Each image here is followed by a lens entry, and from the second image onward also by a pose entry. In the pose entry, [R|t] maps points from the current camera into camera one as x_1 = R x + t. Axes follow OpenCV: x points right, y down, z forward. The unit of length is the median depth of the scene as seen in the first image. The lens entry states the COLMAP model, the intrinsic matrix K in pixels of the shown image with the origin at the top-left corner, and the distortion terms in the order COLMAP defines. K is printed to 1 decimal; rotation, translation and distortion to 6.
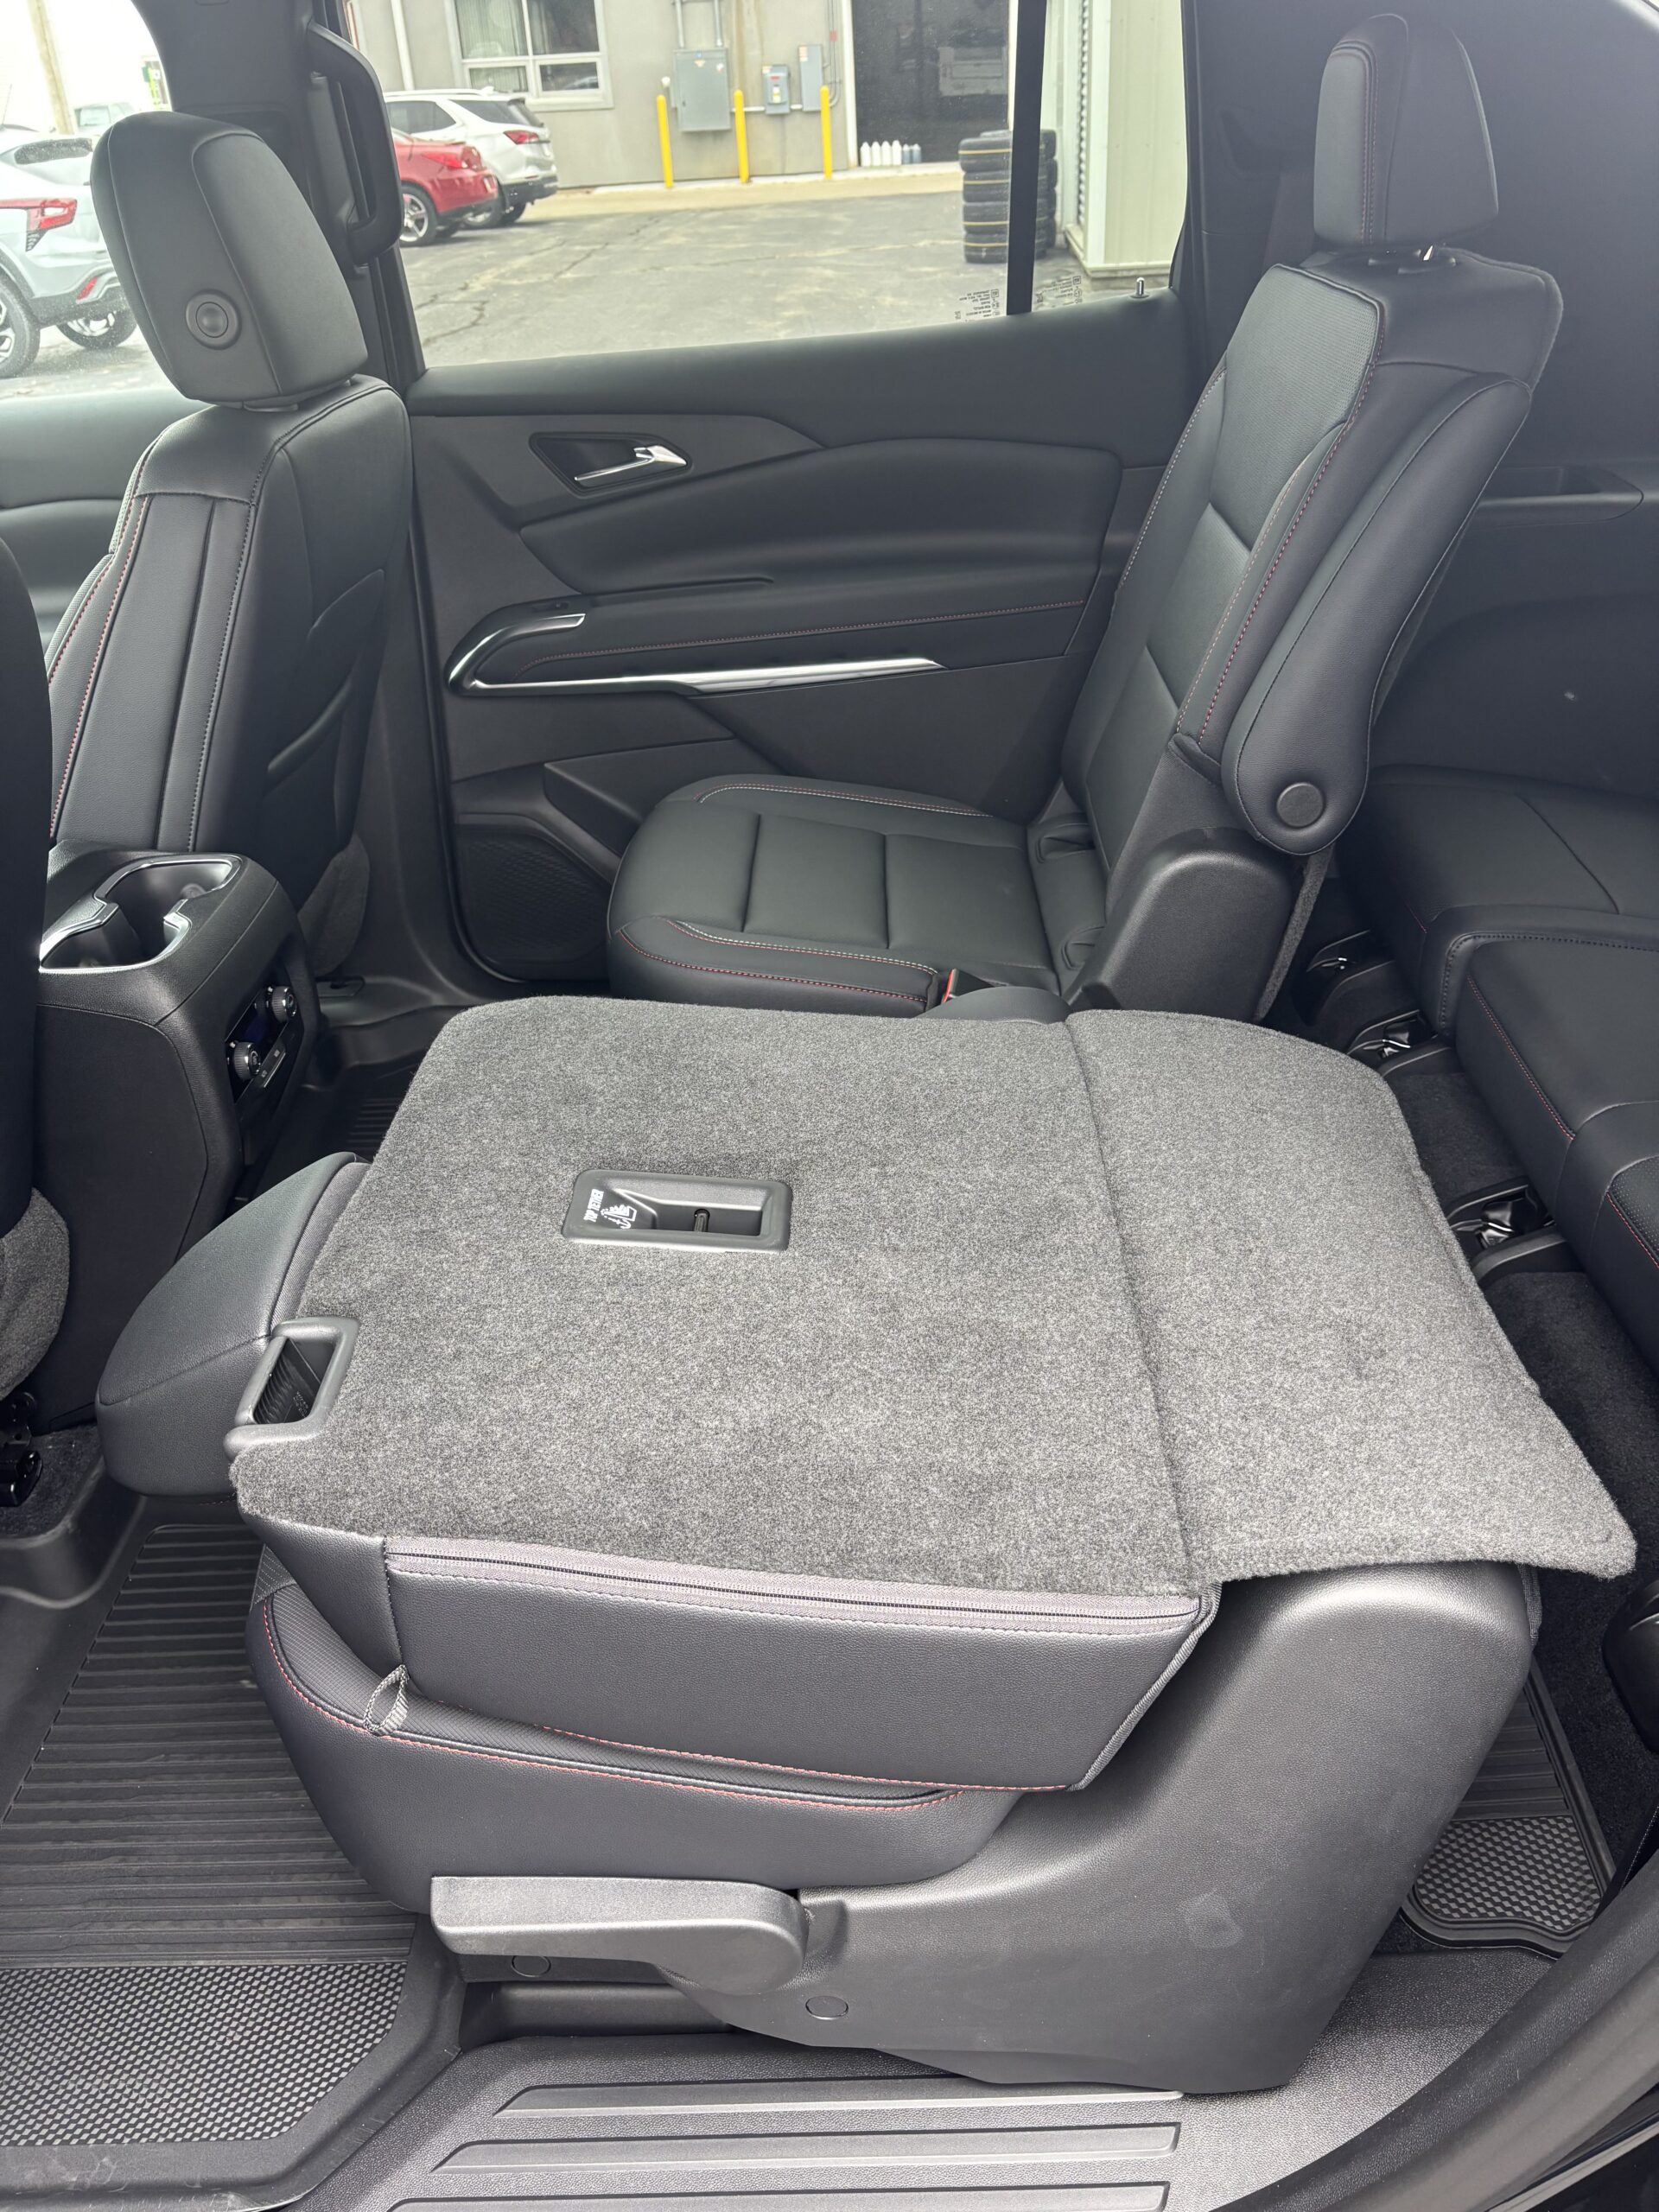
lens RADIAL K [[1666.2, 0, 843.2], [0, 1666.2, 1113.0], [0, 0, 1]] dist [0.037844, -0.045691]
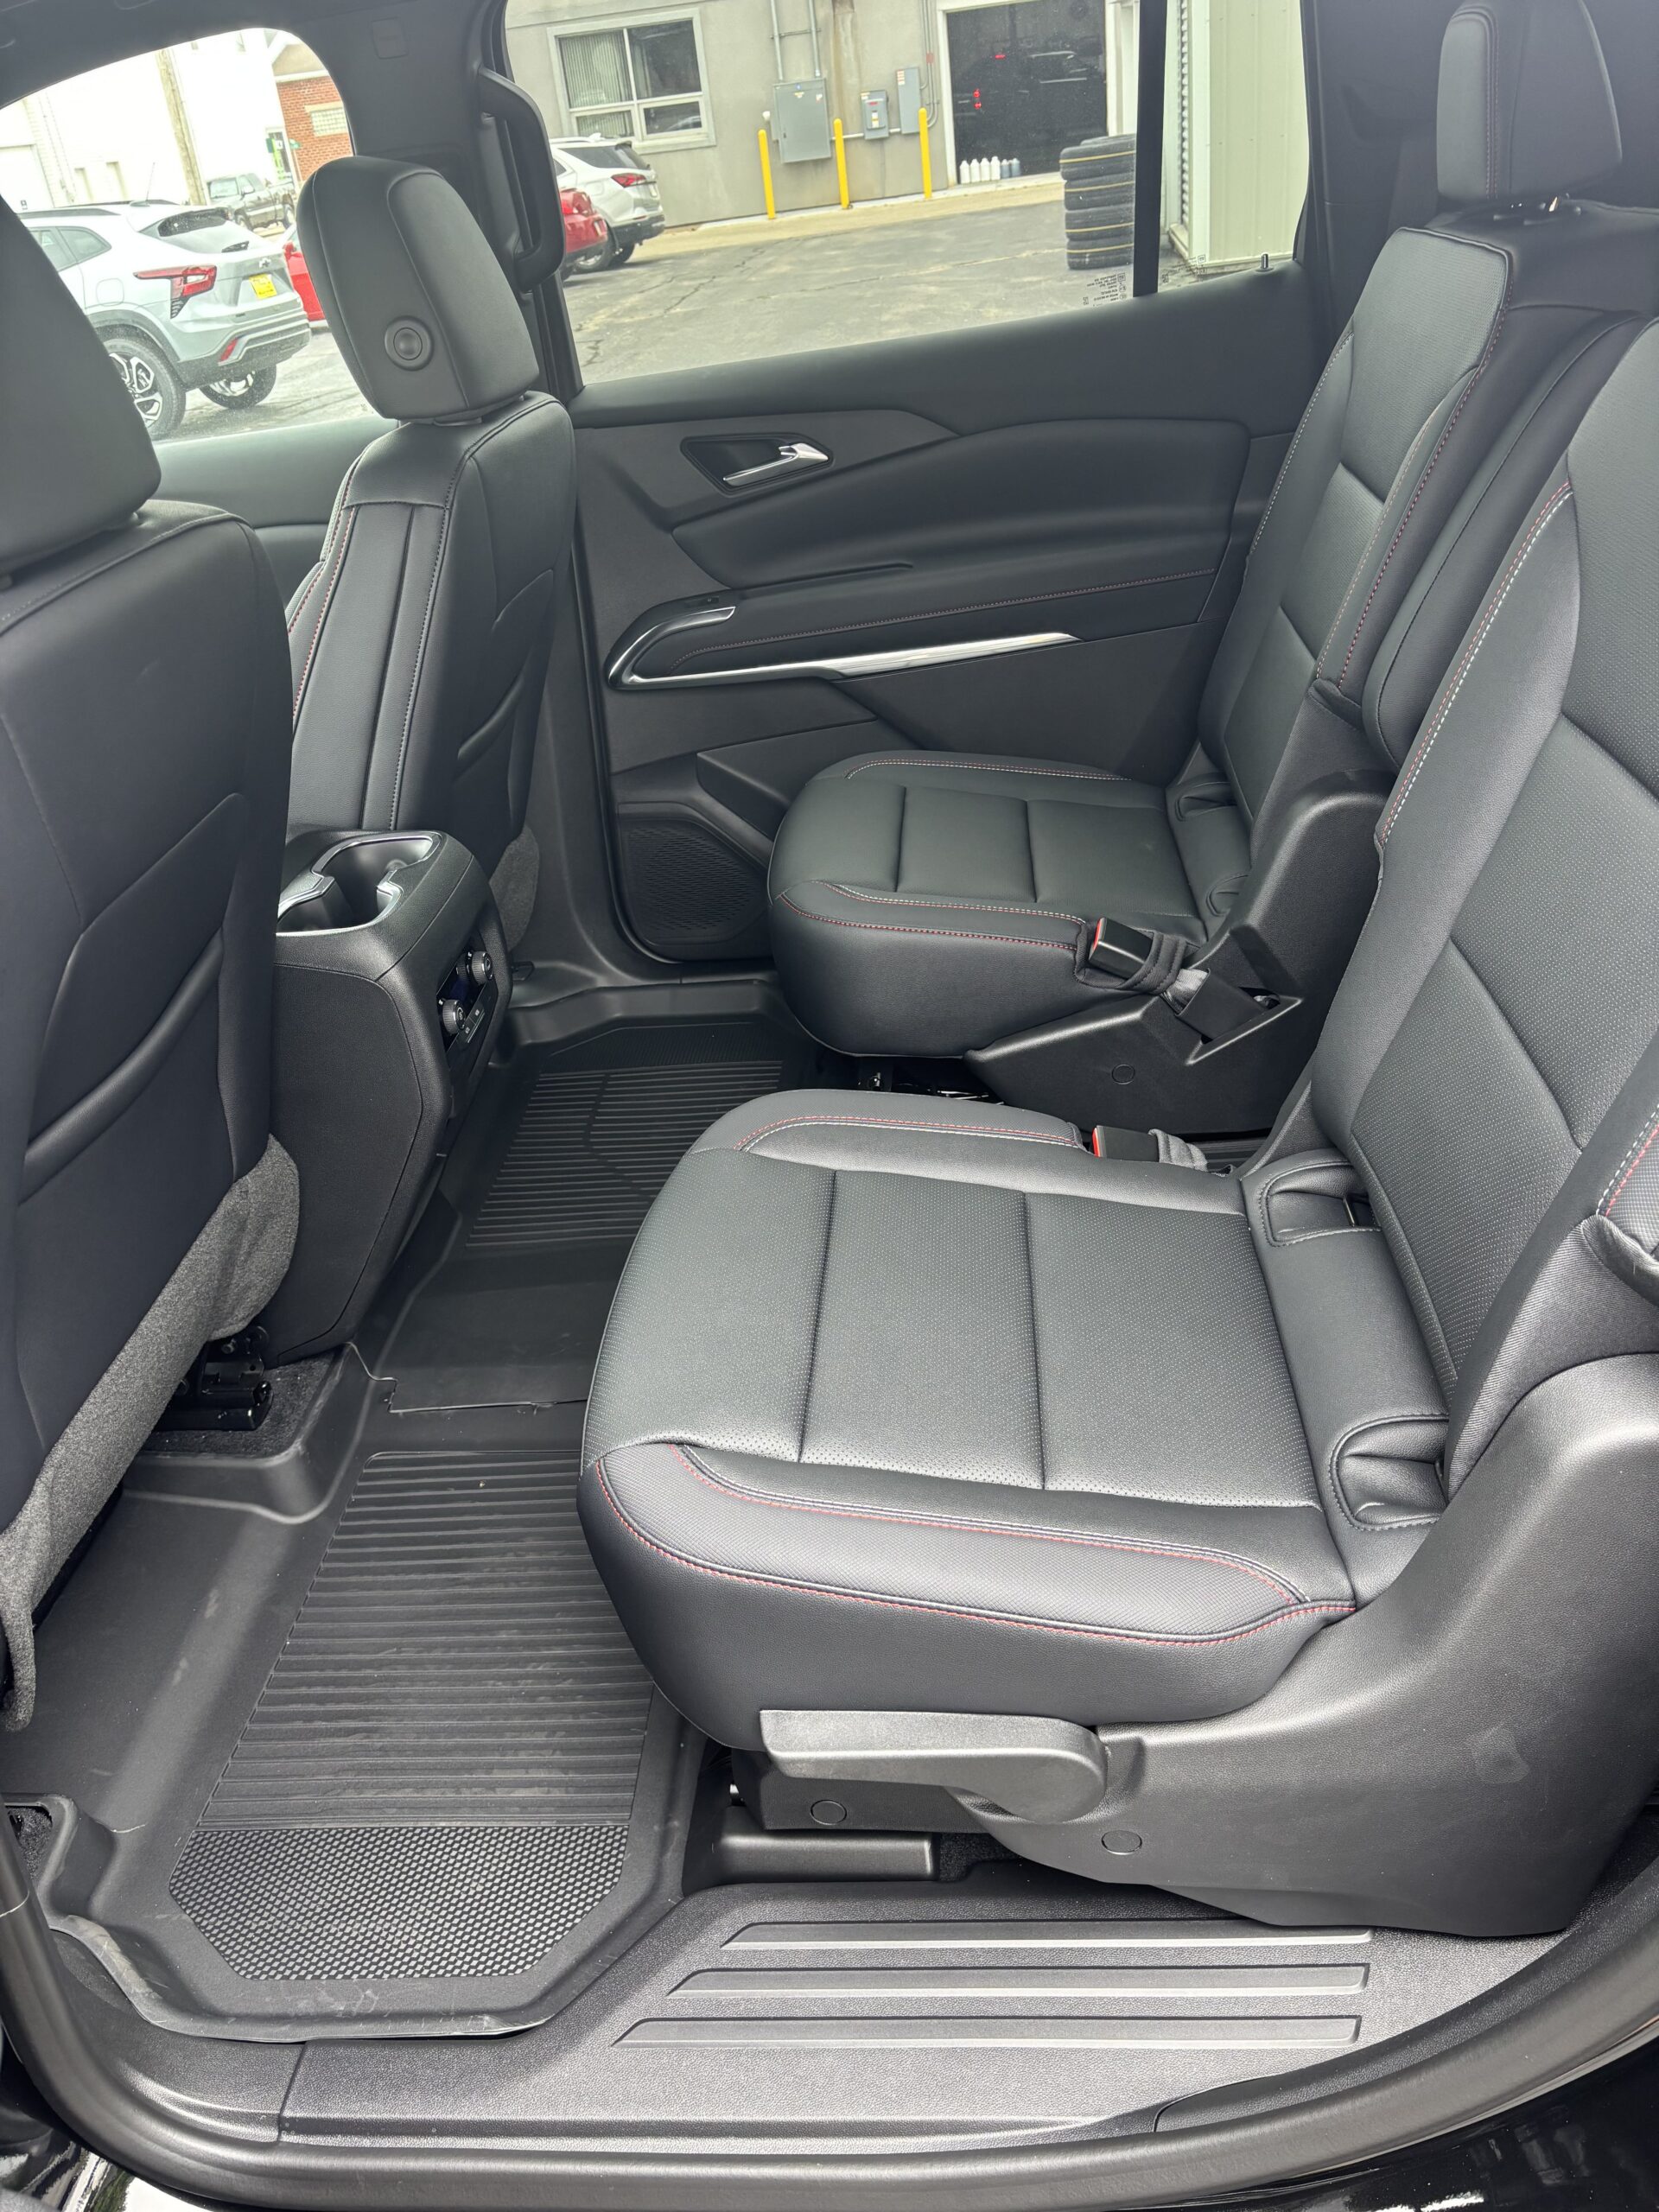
lens RADIAL K [[1666.2, 0, 816.5], [0, 1666.2, 1099.4], [0, 0, 1]] dist [0.037844, -0.045691]
pose [[0.995887, -0.024459, -0.087235, -0.019145], [0.022942, 0.999568, -0.018354, 0.034379], [0.087646, 0.016278, 0.996019, -0.043016]]
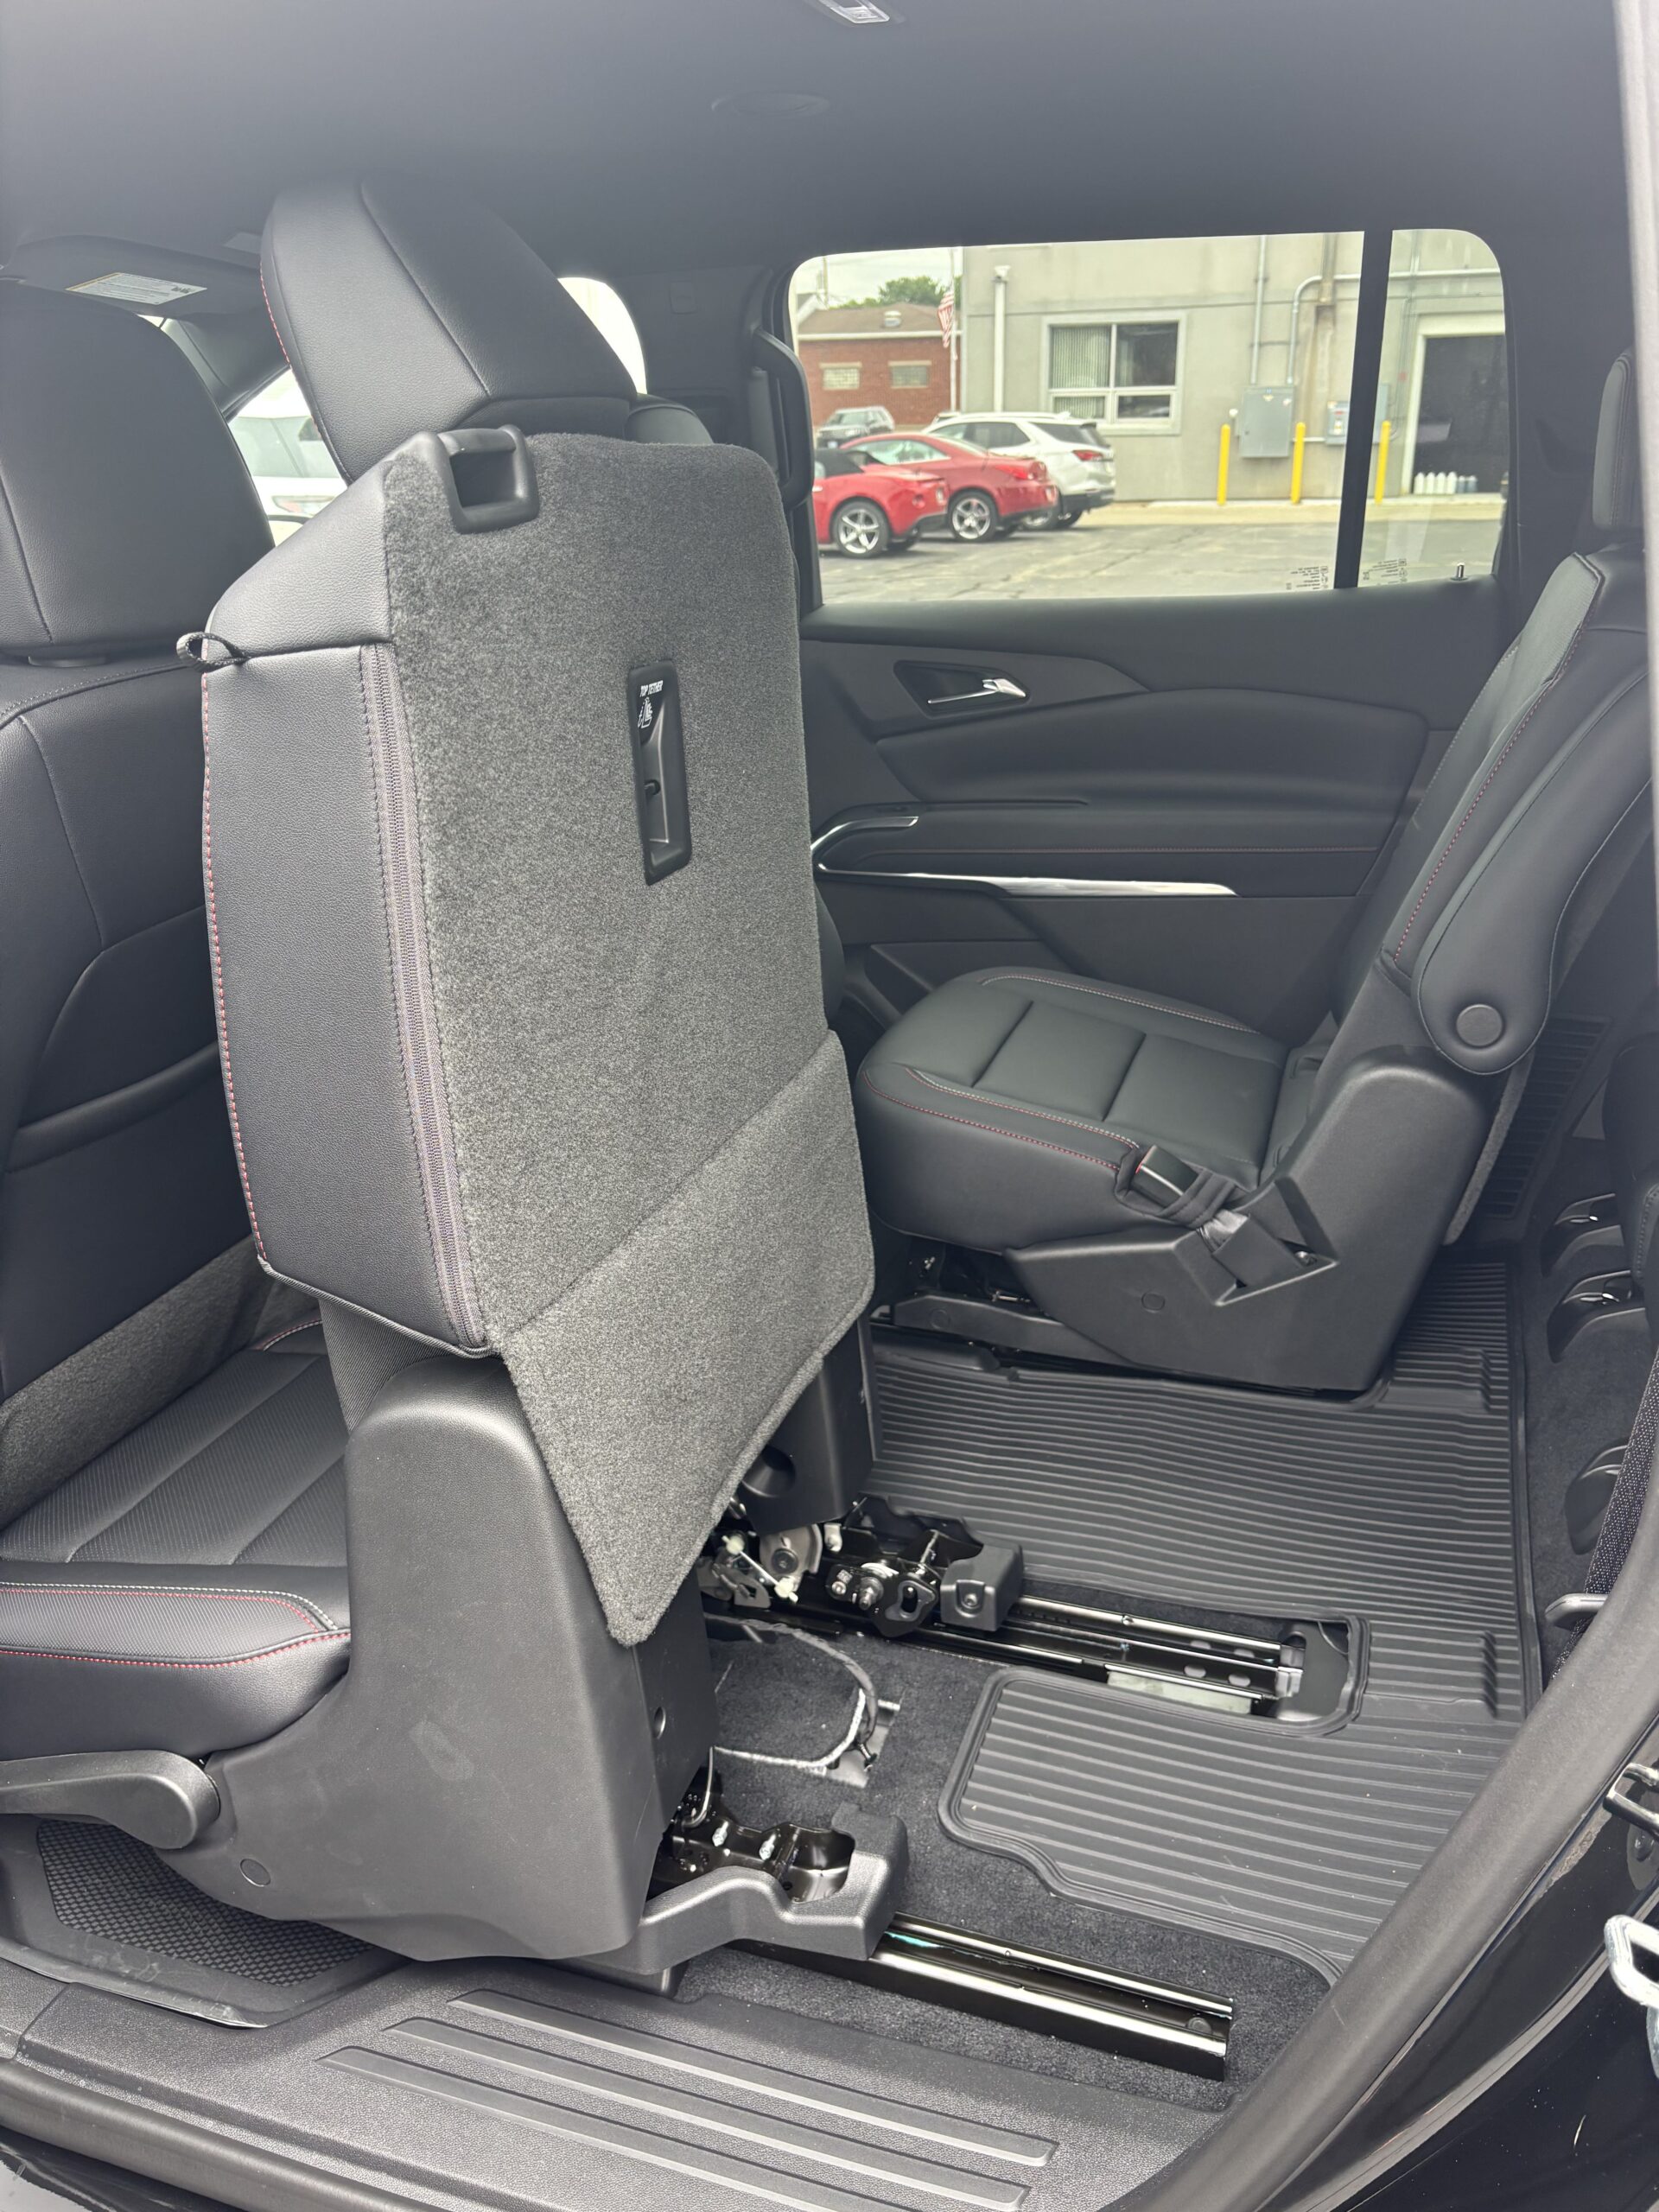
lens RADIAL K [[1666.2, 0, 847.6], [0, 1666.2, 1104.8], [0, 0, 1]] dist [0.037844, -0.045691]
pose [[0.953259, 0.142798, -0.266283, 0.132248], [-0.182979, 0.974126, -0.132652, 0.054251], [0.240450, 0.175176, 0.954723, -0.060890]]
